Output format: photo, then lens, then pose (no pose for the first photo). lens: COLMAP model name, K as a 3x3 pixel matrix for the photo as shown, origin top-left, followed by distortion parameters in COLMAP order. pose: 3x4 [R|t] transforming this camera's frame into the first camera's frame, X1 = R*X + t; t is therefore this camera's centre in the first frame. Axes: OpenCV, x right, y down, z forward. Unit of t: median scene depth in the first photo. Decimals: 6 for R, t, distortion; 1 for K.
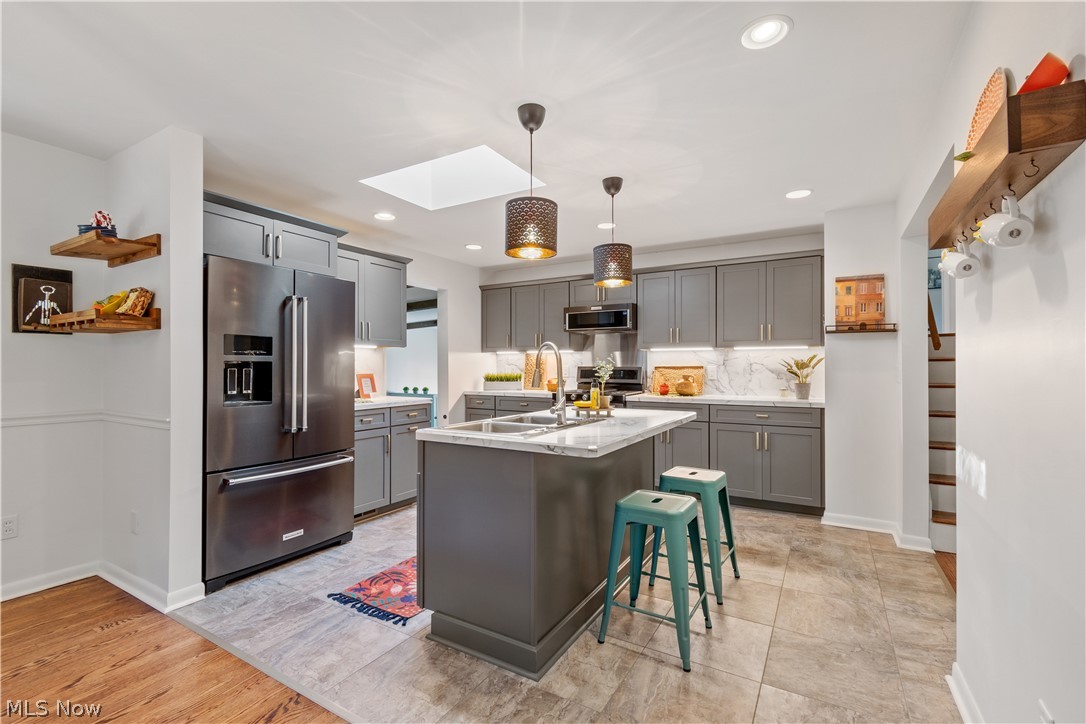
lens RADIAL K [[485.0, 0, 547.2], [0, 485.0, 365.8], [0, 0, 1]] dist [0.005019, -0.002030]
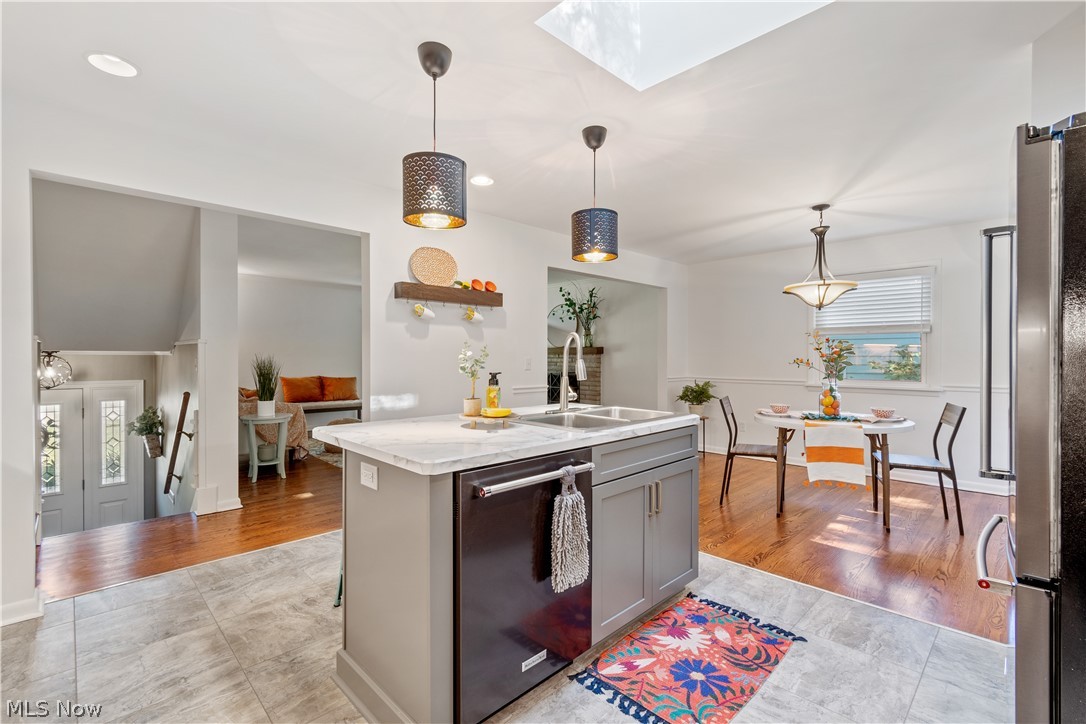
lens RADIAL K [[485.0, 0, 537.6], [0, 485.0, 360.9], [0, 0, 1]] dist [0.005019, -0.002030]
pose [[-0.961803, -0.003792, 0.273716, -0.167741], [-0.002185, 0.999979, 0.006177, 0.002174], [-0.273733, 0.005343, -0.961791, 1.640317]]
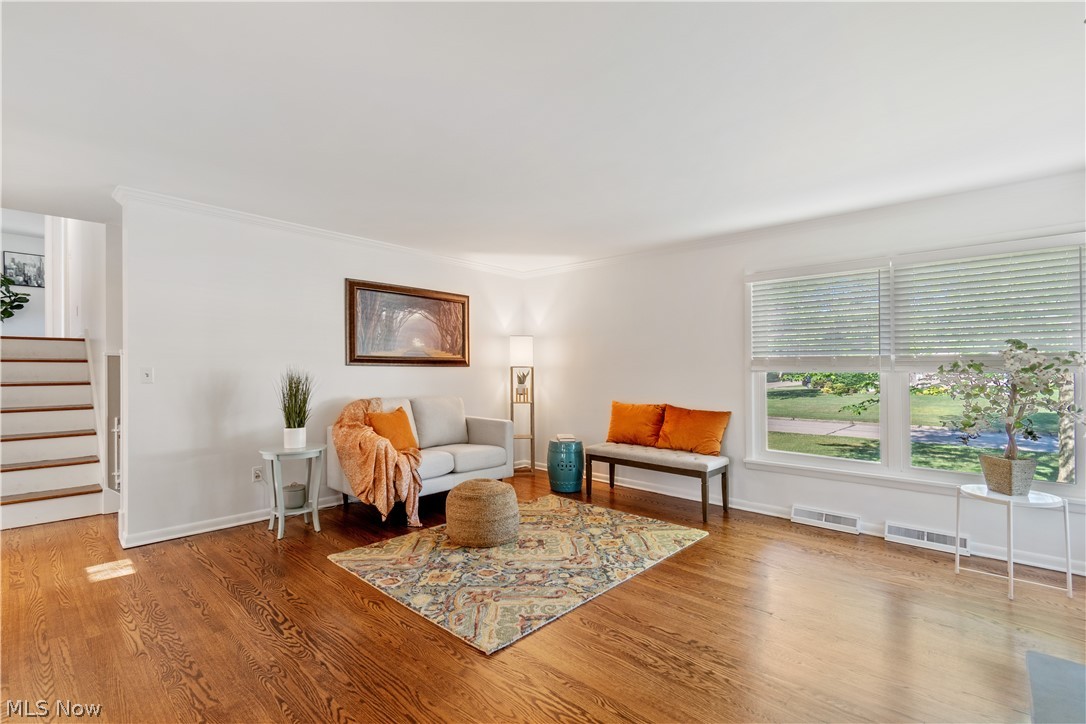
lens RADIAL K [[485.0, 0, 540.1], [0, 485.0, 368.5], [0, 0, 1]] dist [0.005019, -0.002030]
pose [[0.210197, 0.007070, 0.977633, 0.083008], [-0.007849, 0.999954, -0.005544, -0.000421], [-0.977627, -0.006508, 0.210243, -0.577520]]
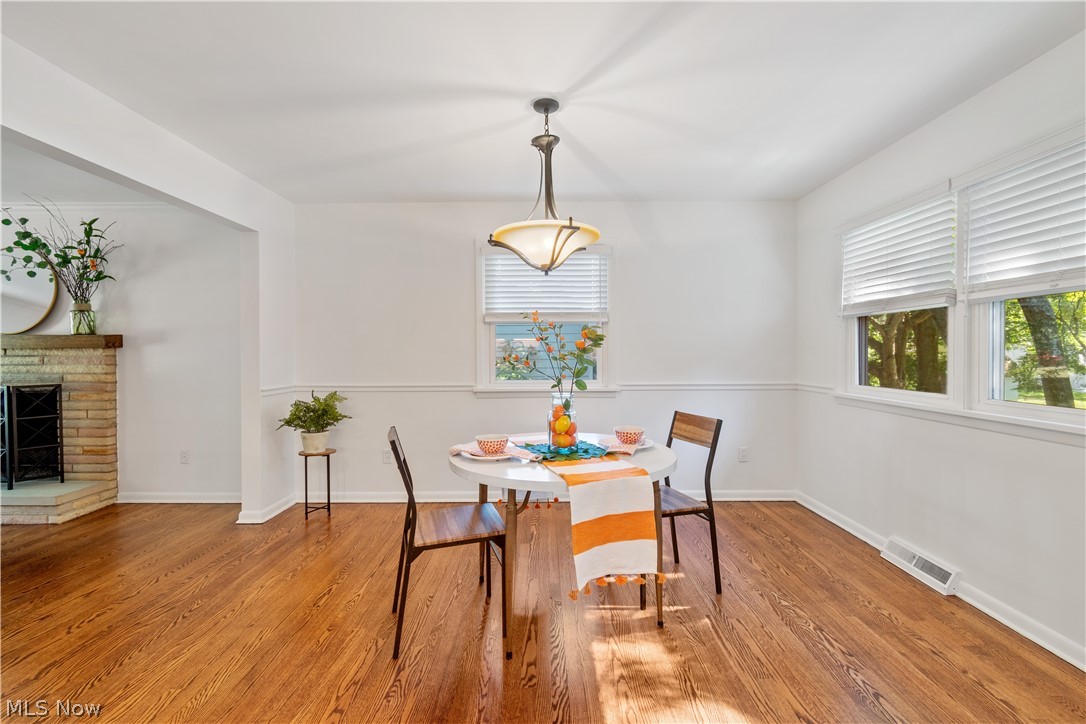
lens RADIAL K [[485.0, 0, 546.6], [0, 485.0, 357.0], [0, 0, 1]] dist [0.005019, -0.002030]
pose [[-0.863061, 0.007192, -0.505048, -0.138497], [0.003971, 0.999964, 0.007454, 0.000647], [0.505083, 0.004428, -0.863059, 0.874871]]
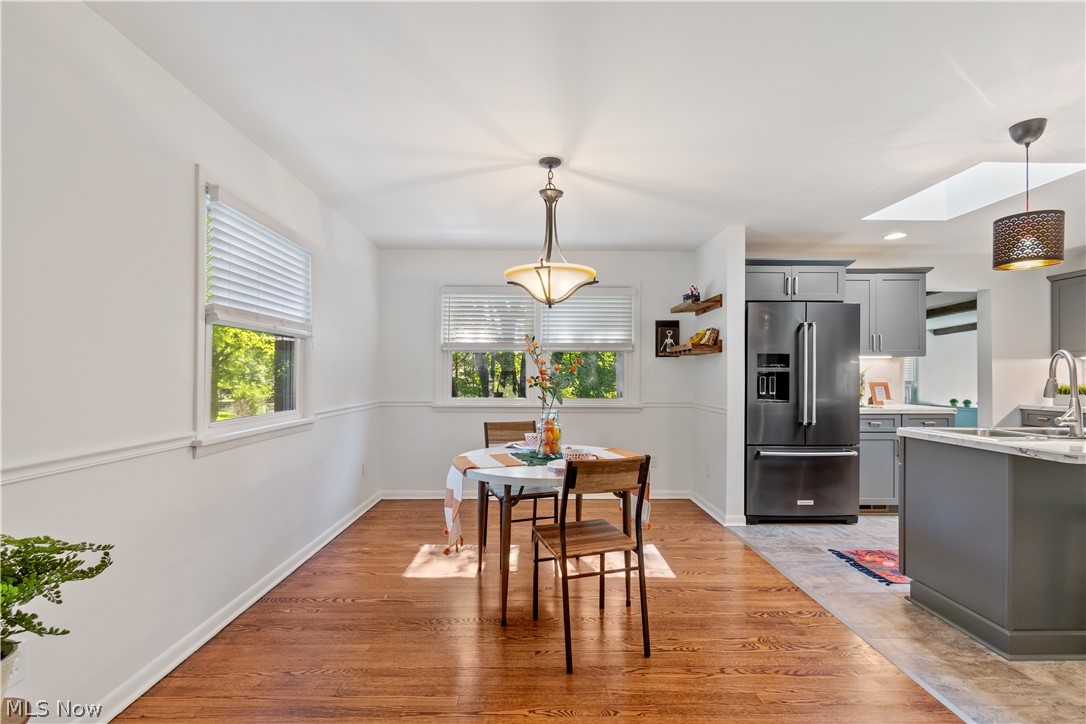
lens RADIAL K [[485.0, 0, 541.4], [0, 485.0, 374.7], [0, 0, 1]] dist [0.005019, -0.002030]
pose [[0.521534, 0.000711, -0.853230, 0.230822], [-0.000070, 1.000000, 0.000791, -0.001685], [0.853230, -0.000353, 0.521534, -0.303791]]
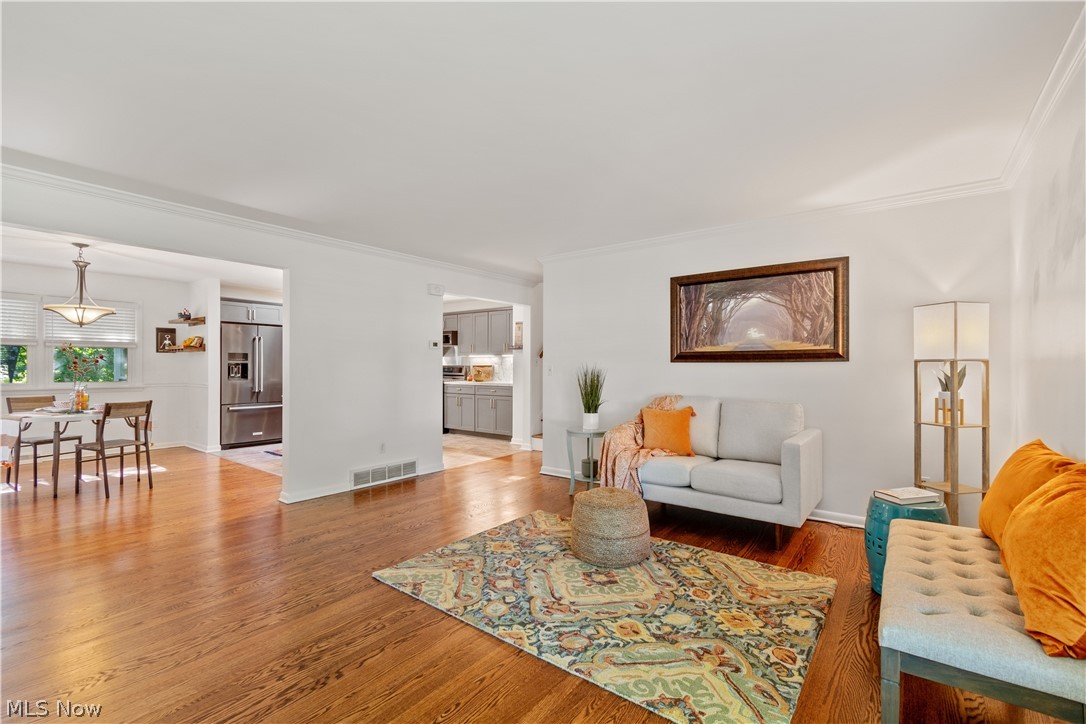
lens RADIAL K [[485.0, 0, 547.9], [0, 485.0, 368.9], [0, 0, 1]] dist [0.005019, -0.002030]
pose [[0.993275, 0.003781, -0.115713, 1.218256], [-0.002767, 0.999956, 0.008926, -0.005089], [0.115742, -0.008546, 0.993243, -1.266657]]
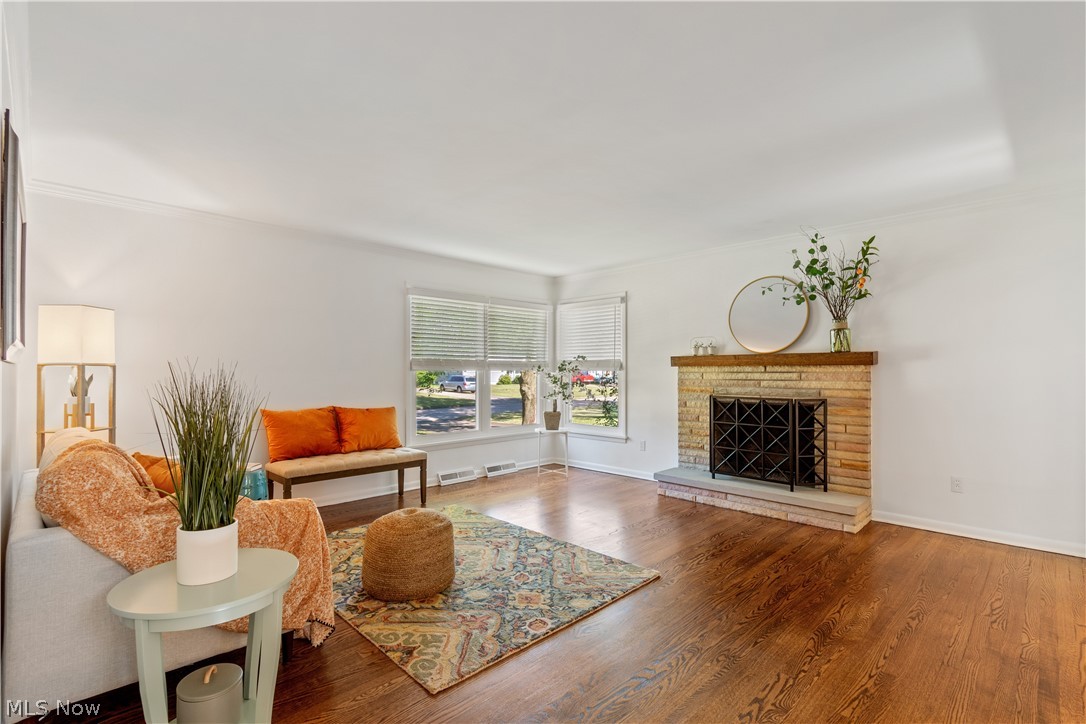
lens RADIAL K [[505.8, 0, 545.2], [0, 505.8, 370.6], [0, 0, 1]] dist [0.004634, -0.000924]
pose [[-0.967479, 0.001169, 0.252948, 0.729009], [0.000513, 0.999996, -0.002660, 0.000599], [-0.252950, -0.002443, -0.967476, 0.697678]]
